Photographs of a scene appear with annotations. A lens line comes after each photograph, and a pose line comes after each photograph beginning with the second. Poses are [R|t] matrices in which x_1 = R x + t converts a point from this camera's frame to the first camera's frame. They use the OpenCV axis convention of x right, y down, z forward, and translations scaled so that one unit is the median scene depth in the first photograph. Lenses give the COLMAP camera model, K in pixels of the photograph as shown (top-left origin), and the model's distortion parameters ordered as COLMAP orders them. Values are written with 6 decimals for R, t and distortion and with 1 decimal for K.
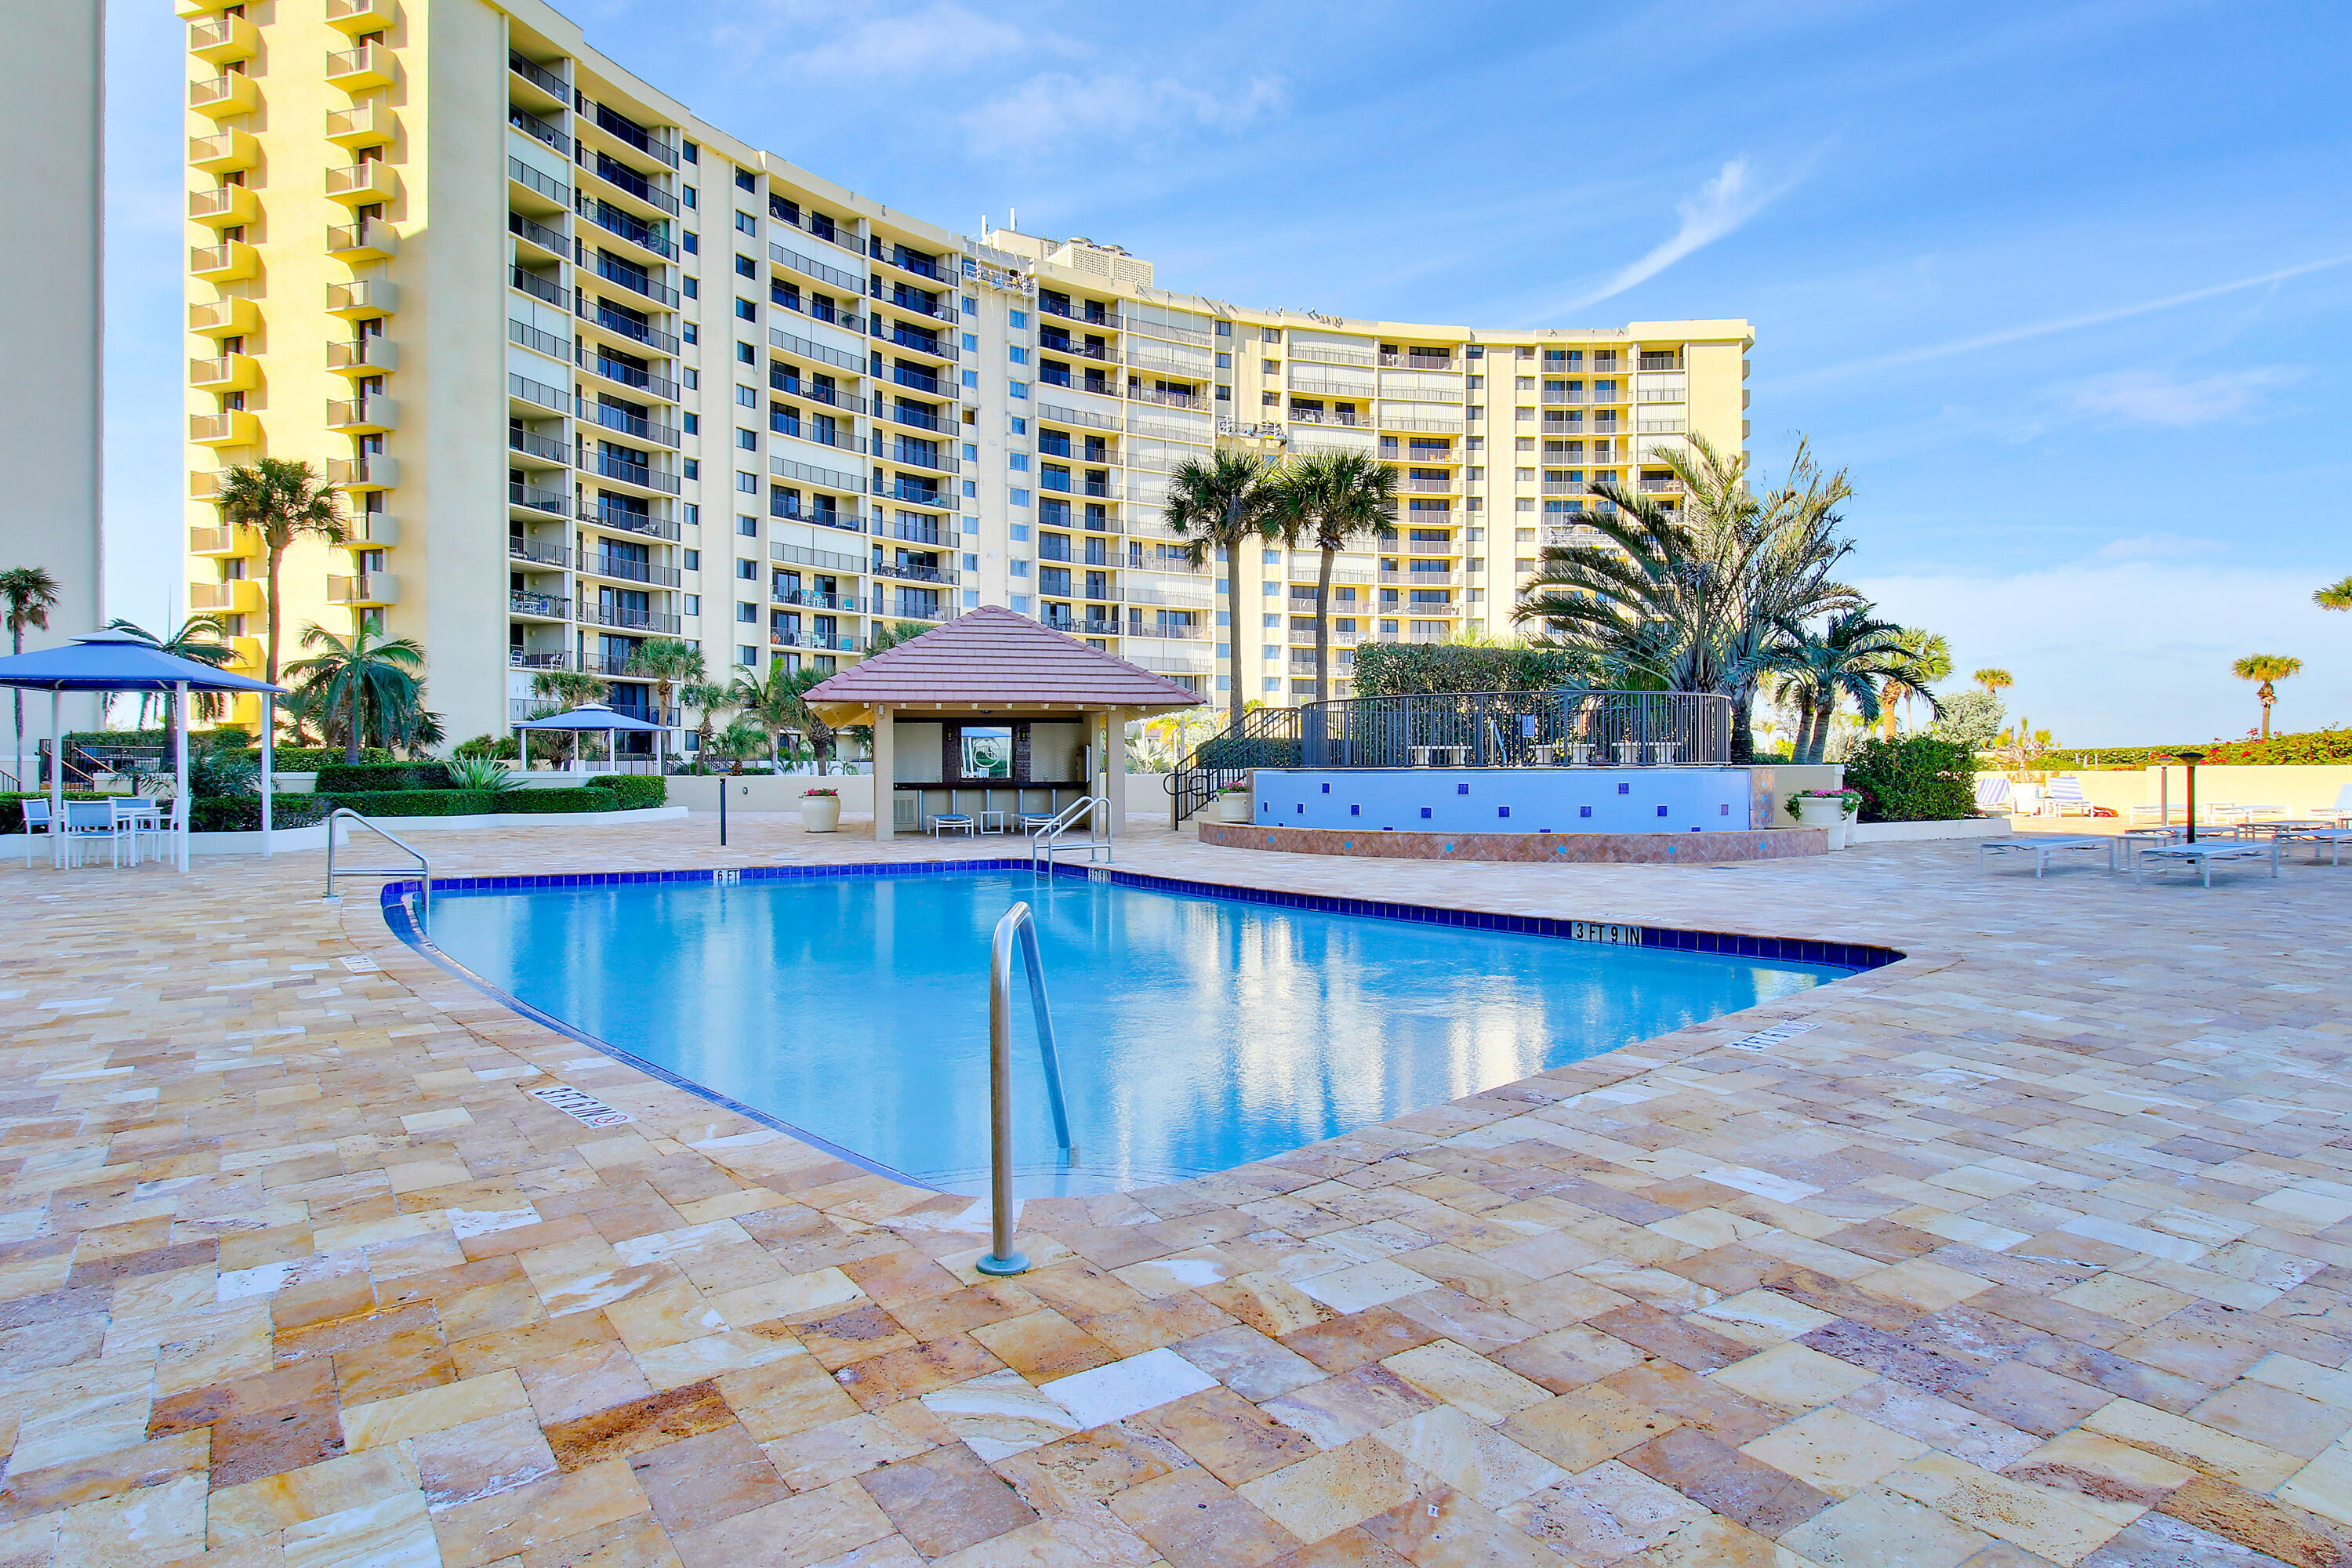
lens RADIAL K [[1354.0, 0, 1179.4], [0, 1354.0, 766.4], [0, 0, 1]] dist [0.001345, 0.000512]
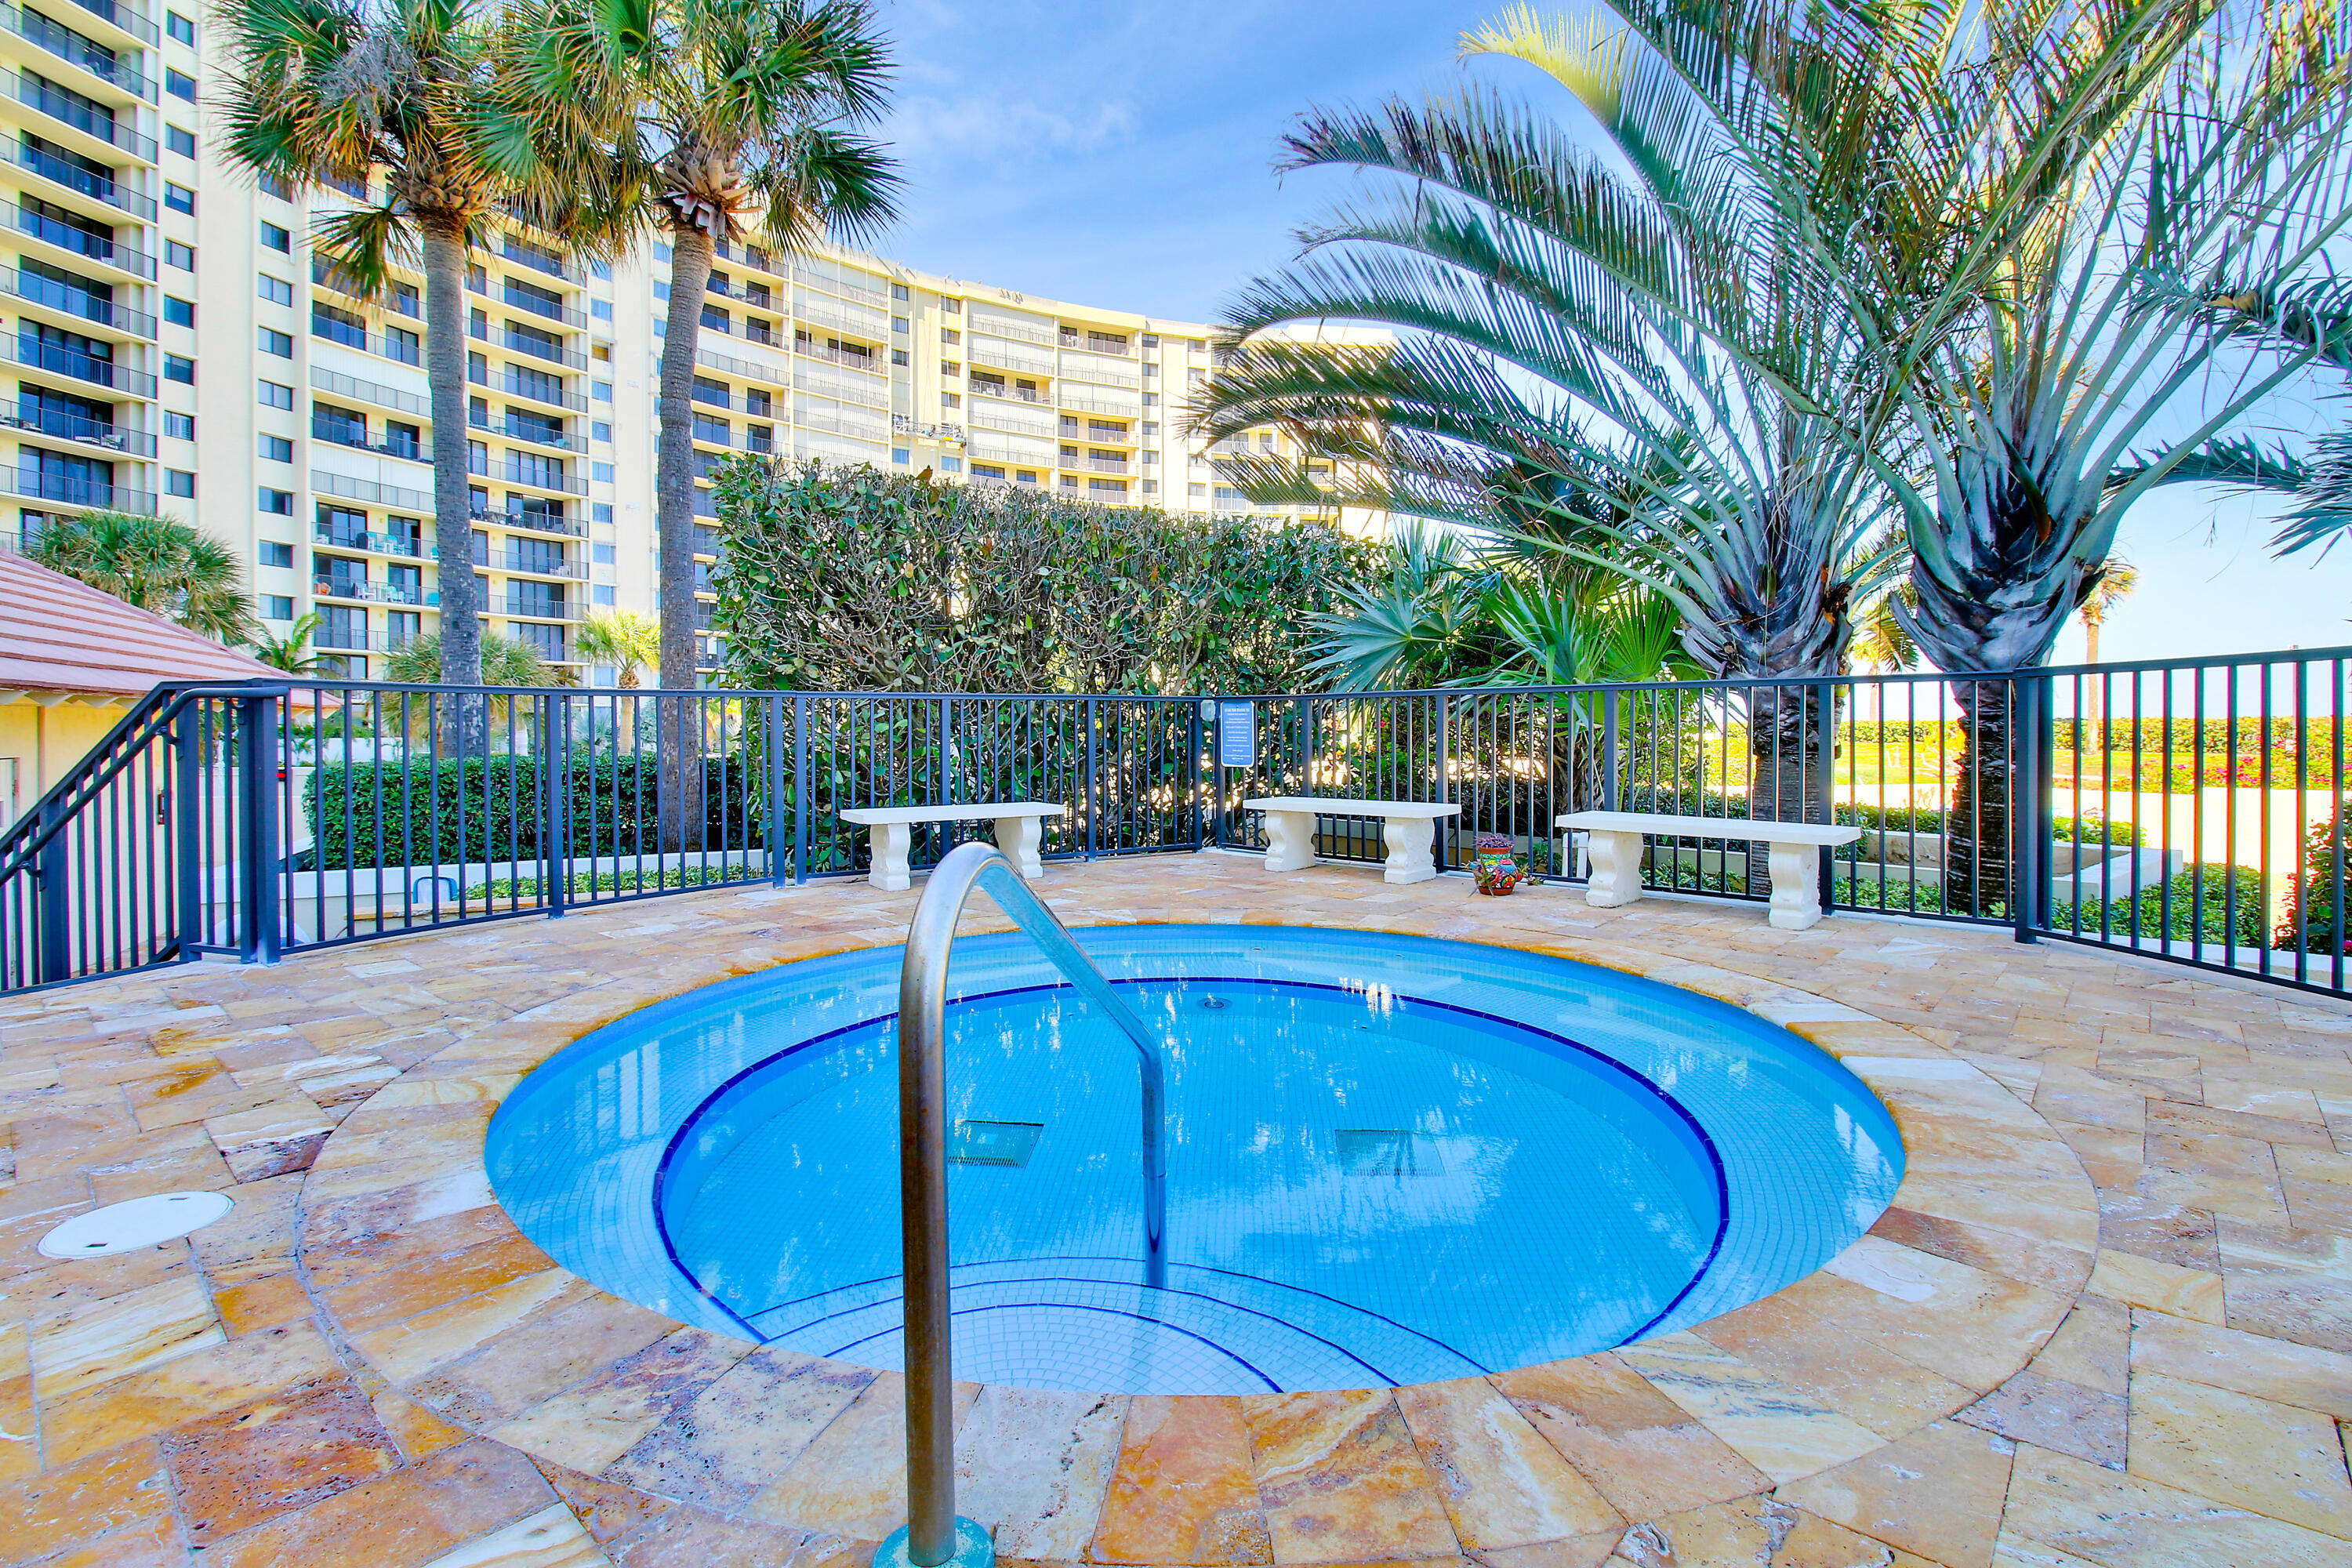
lens RADIAL K [[1129.9, 0, 1180.3], [0, 1129.9, 750.8], [0, 0, 1]] dist [-0.004840, -0.000133]
pose [[0.971921, -0.006154, 0.235228, 0.037068], [0.001210, 0.999776, 0.021154, -0.006576], [-0.235305, -0.020275, 0.971710, 0.153430]]
